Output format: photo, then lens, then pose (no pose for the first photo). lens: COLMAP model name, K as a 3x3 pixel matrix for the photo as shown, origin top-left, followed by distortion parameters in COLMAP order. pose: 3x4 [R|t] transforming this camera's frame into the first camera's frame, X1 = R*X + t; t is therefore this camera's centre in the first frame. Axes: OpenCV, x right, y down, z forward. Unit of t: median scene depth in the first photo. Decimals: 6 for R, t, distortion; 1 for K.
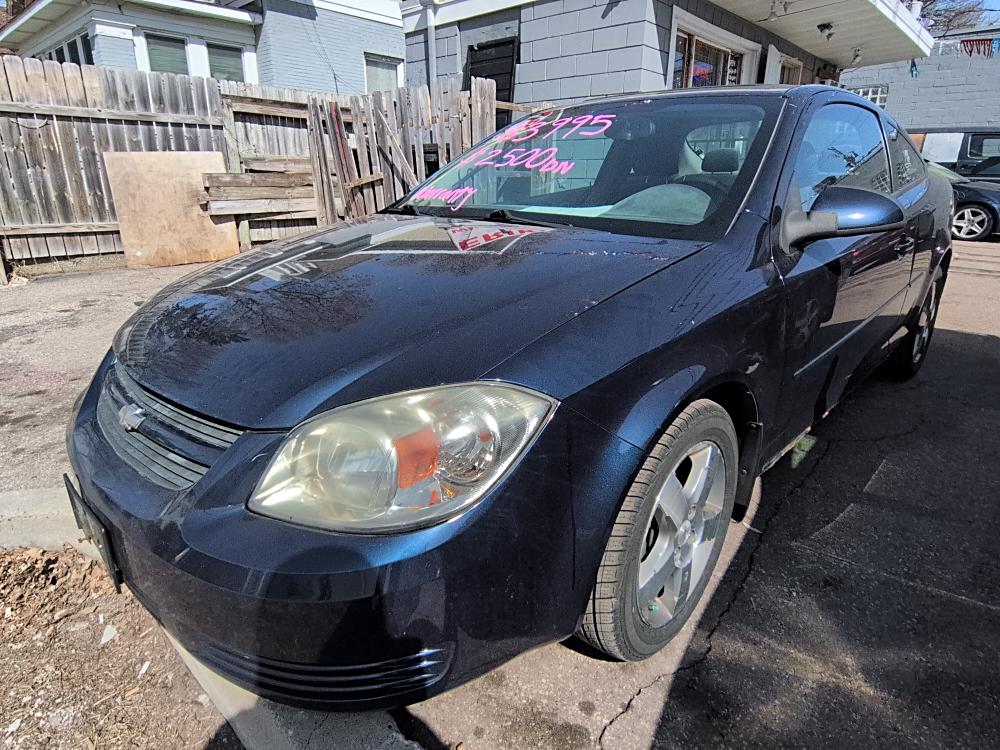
lens RADIAL K [[596.6, 0, 507.2], [0, 596.6, 378.9], [0, 0, 1]] dist [-0.014044, 0.004000]
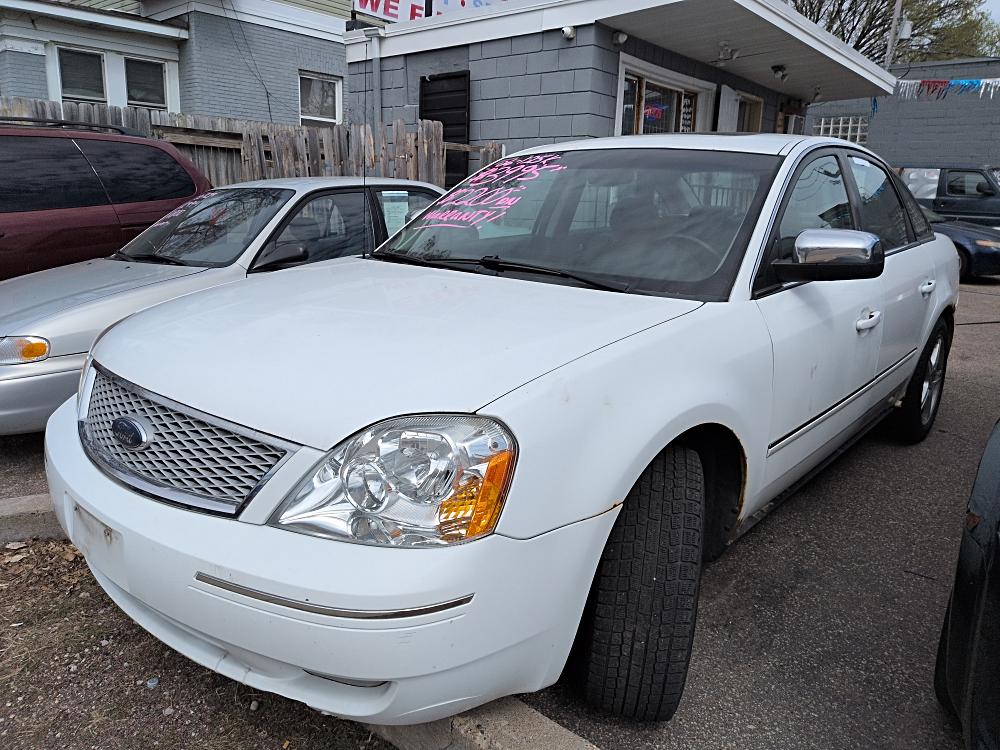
lens RADIAL K [[732.5, 0, 501.1], [0, 732.5, 373.5], [0, 0, 1]] dist [-0.014404, -0.012035]
pose [[0.998355, 0.002573, 0.057269, 0.007967], [0.002517, 0.996062, -0.088622, 0.019740], [-0.057272, 0.088620, 0.994418, -0.149834]]
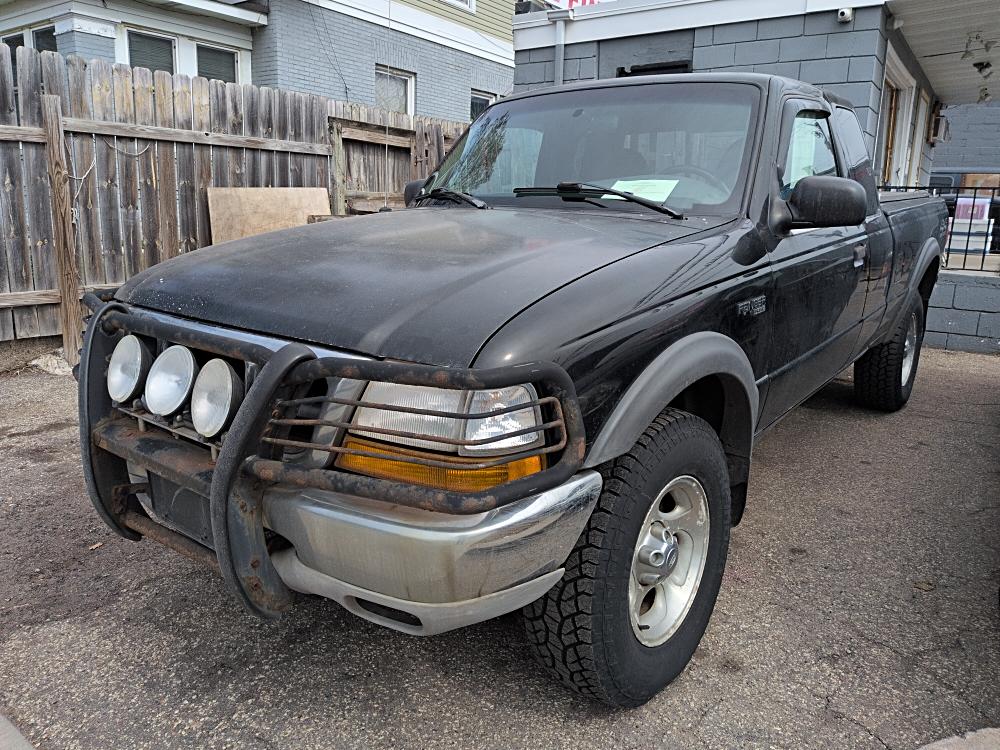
lens RADIAL K [[740.8, 0, 494.4], [0, 740.8, 372.6], [0, 0, 1]] dist [0.001311, -0.028506]
pose [[0.991631, -0.013106, 0.128436, -0.392057], [0.026492, 0.994321, -0.103071, -0.038660], [-0.126356, 0.105610, 0.986347, 0.047420]]
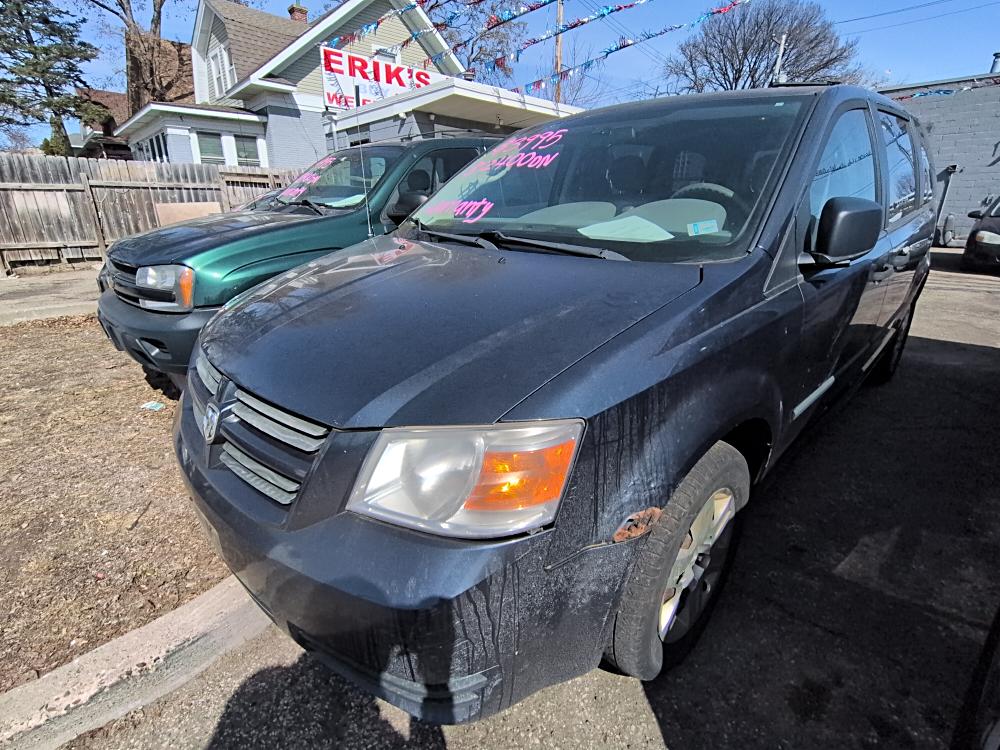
lens RADIAL K [[487.2, 0, 504.6], [0, 487.2, 379.1], [0, 0, 1]] dist [-0.009108, 0.001012]
pose [[0.998473, 0.005840, -0.054940, 0.535245], [-0.005519, 0.999967, 0.005995, 0.179456], [0.054973, -0.005682, 0.998472, -0.528616]]
